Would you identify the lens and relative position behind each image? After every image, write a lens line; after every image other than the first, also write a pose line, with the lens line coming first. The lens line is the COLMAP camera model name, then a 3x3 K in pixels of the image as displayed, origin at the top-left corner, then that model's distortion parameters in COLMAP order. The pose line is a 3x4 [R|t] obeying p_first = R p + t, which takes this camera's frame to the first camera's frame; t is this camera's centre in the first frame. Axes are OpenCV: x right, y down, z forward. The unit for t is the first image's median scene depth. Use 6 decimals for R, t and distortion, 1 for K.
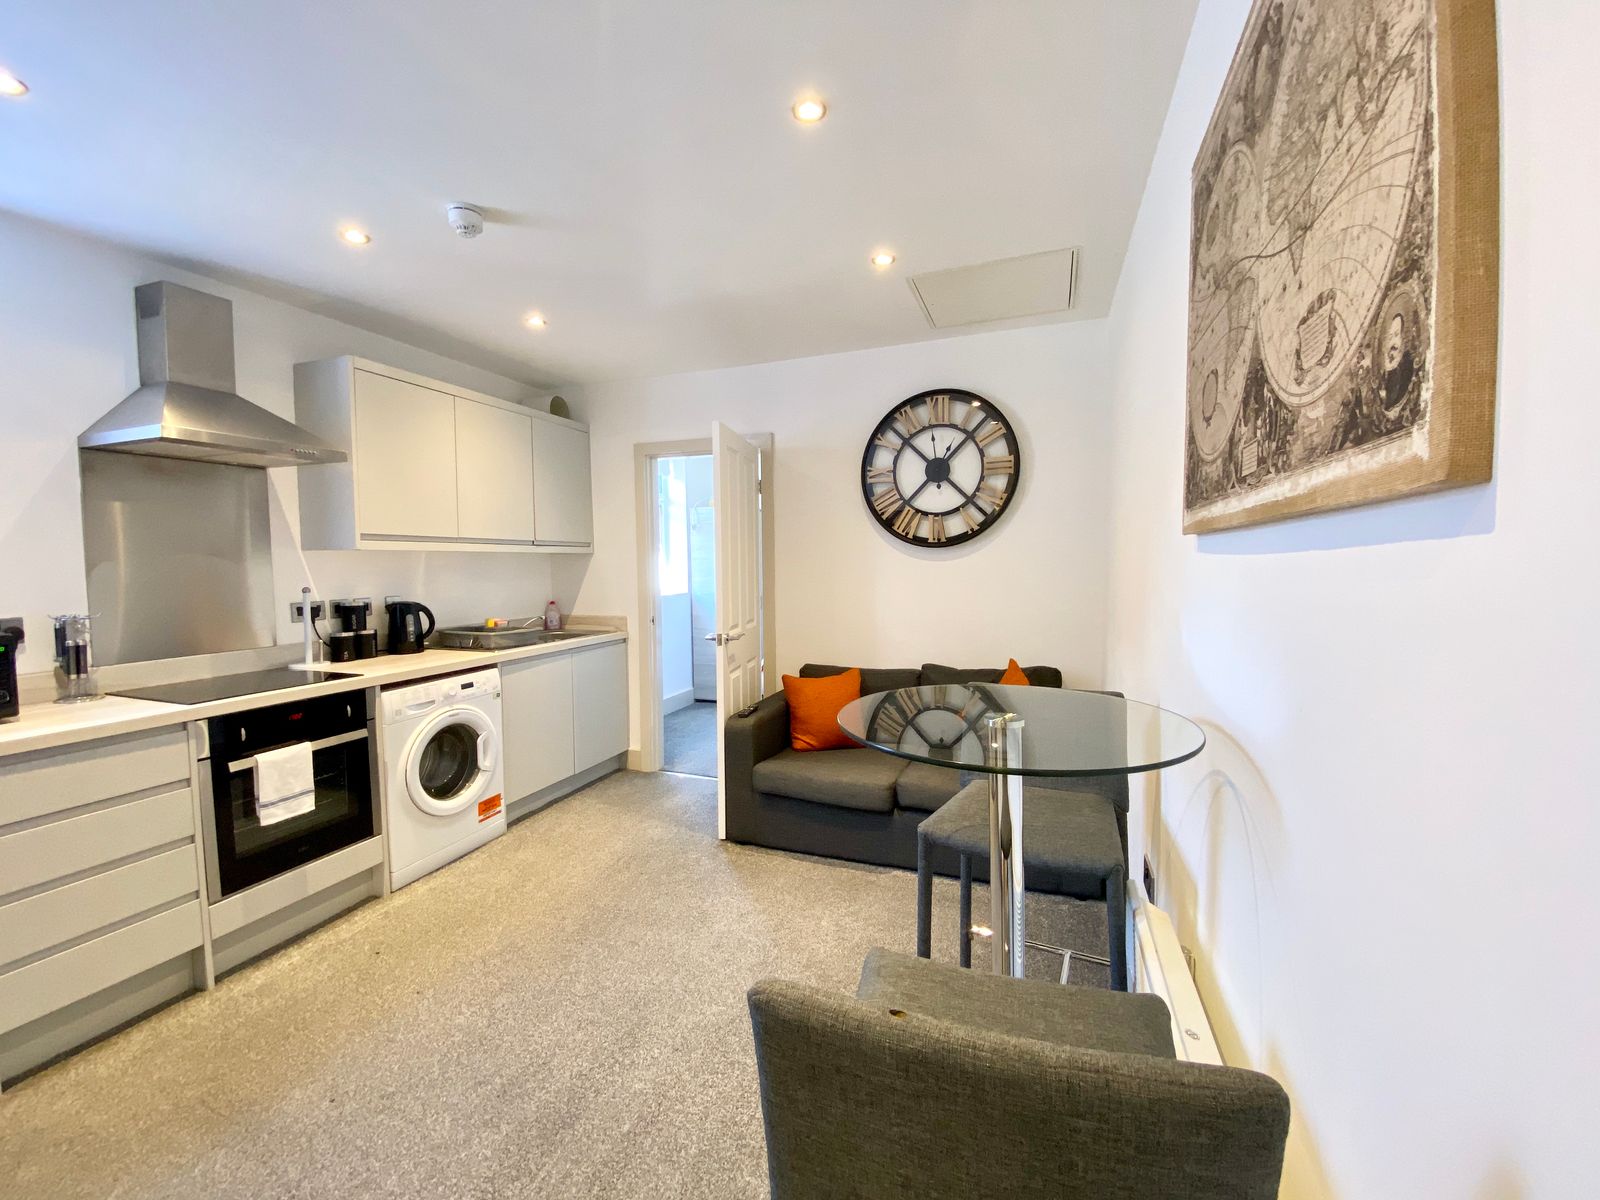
lens RADIAL K [[650.3, 0, 806.8], [0, 650.3, 602.0], [0, 0, 1]] dist [0.019974, -0.020039]
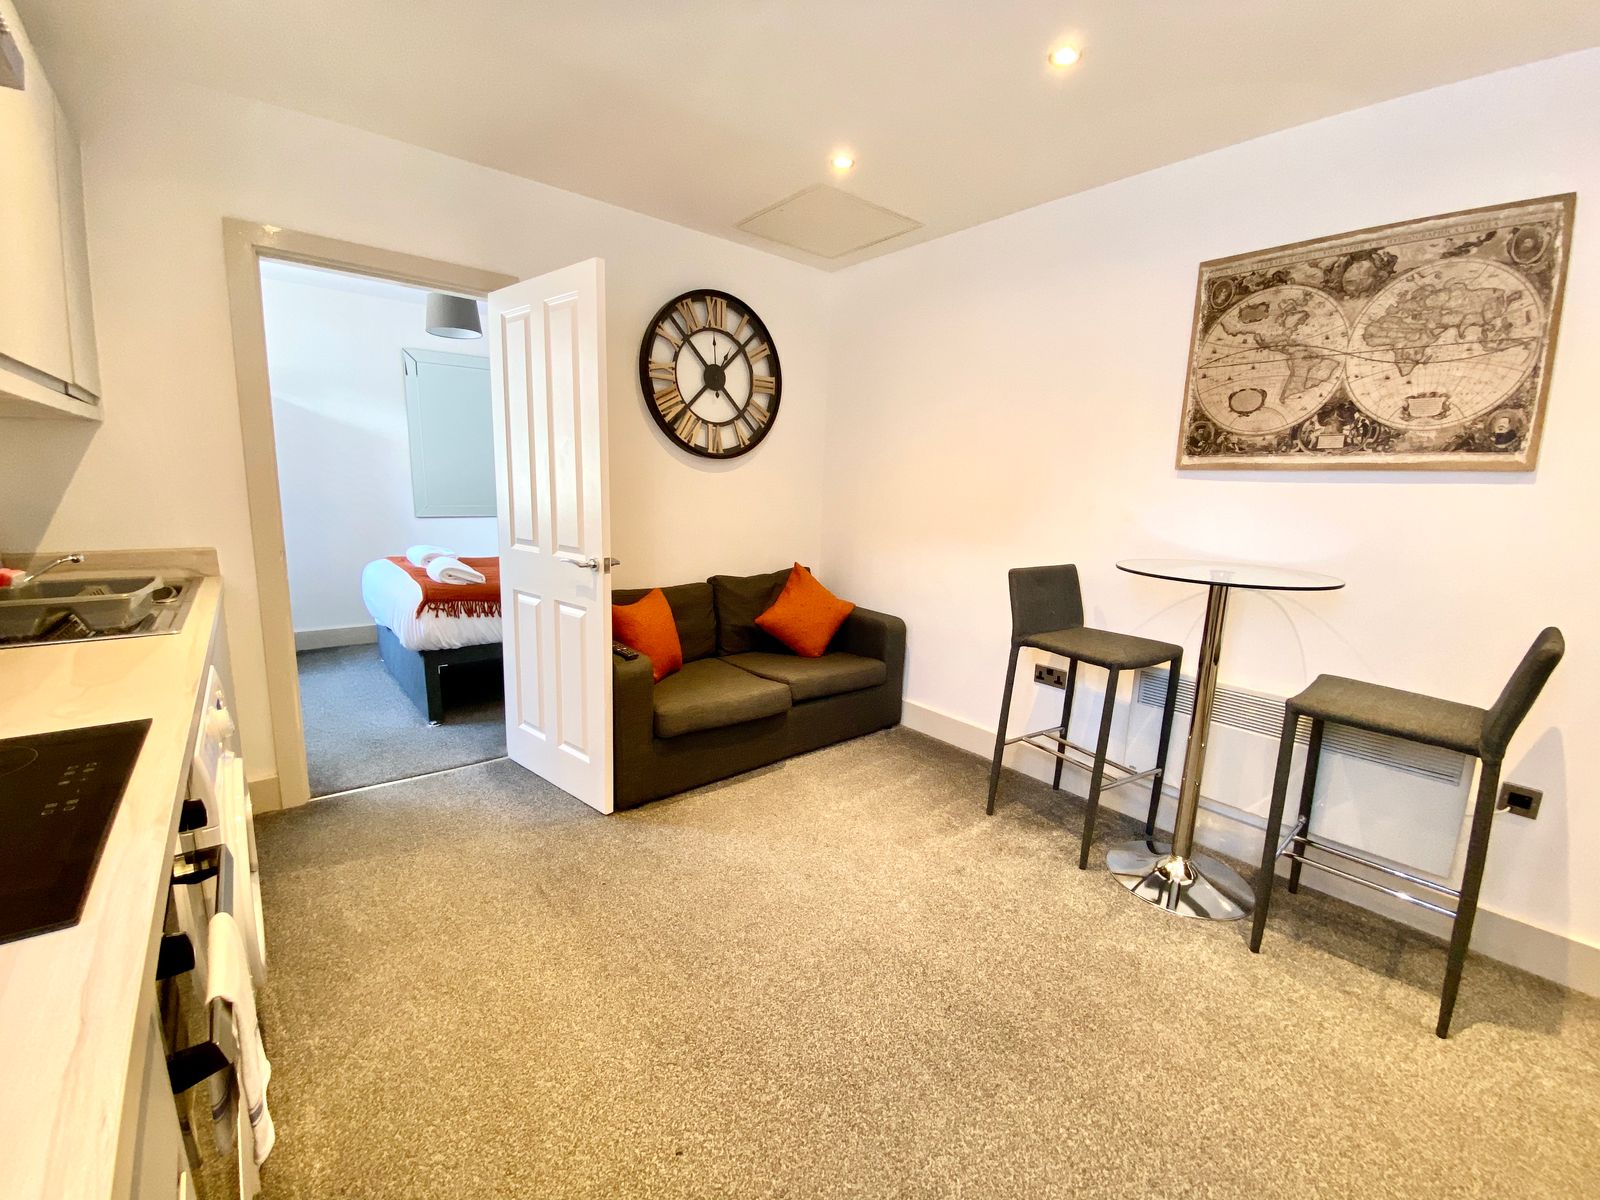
lens RADIAL K [[641.2, 0, 799.3], [0, 641.2, 605.9], [0, 0, 1]] dist [0.023076, -0.022842]
pose [[0.500123, -0.130798, 0.856019, -0.646976], [0.014734, 0.989669, 0.142611, 0.001637], [-0.865829, -0.058710, 0.496884, 0.412283]]
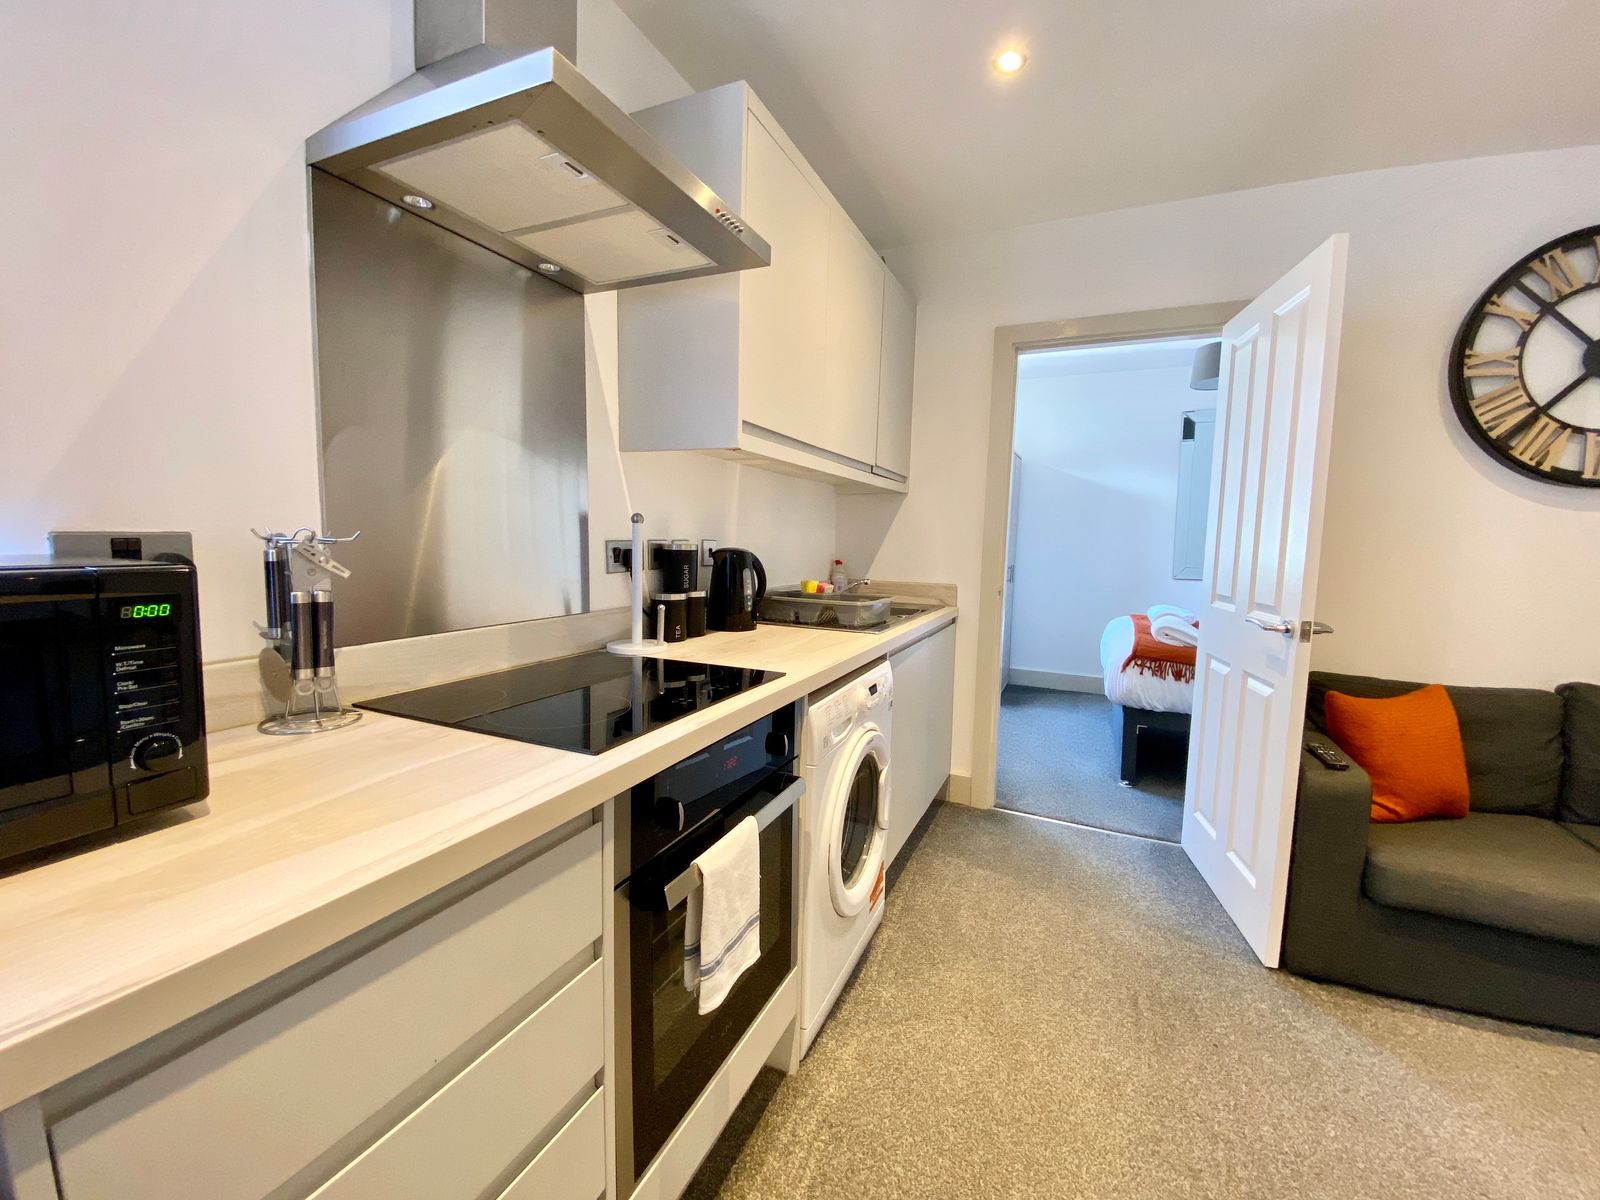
lens RADIAL K [[650.3, 0, 806.8], [0, 650.3, 602.0], [0, 0, 1]] dist [0.019974, -0.020039]
pose [[0.997012, 0.037920, -0.067302, -0.511361], [-0.035371, 0.998626, 0.038658, 0.025163], [0.068676, -0.036162, 0.996983, 0.387236]]
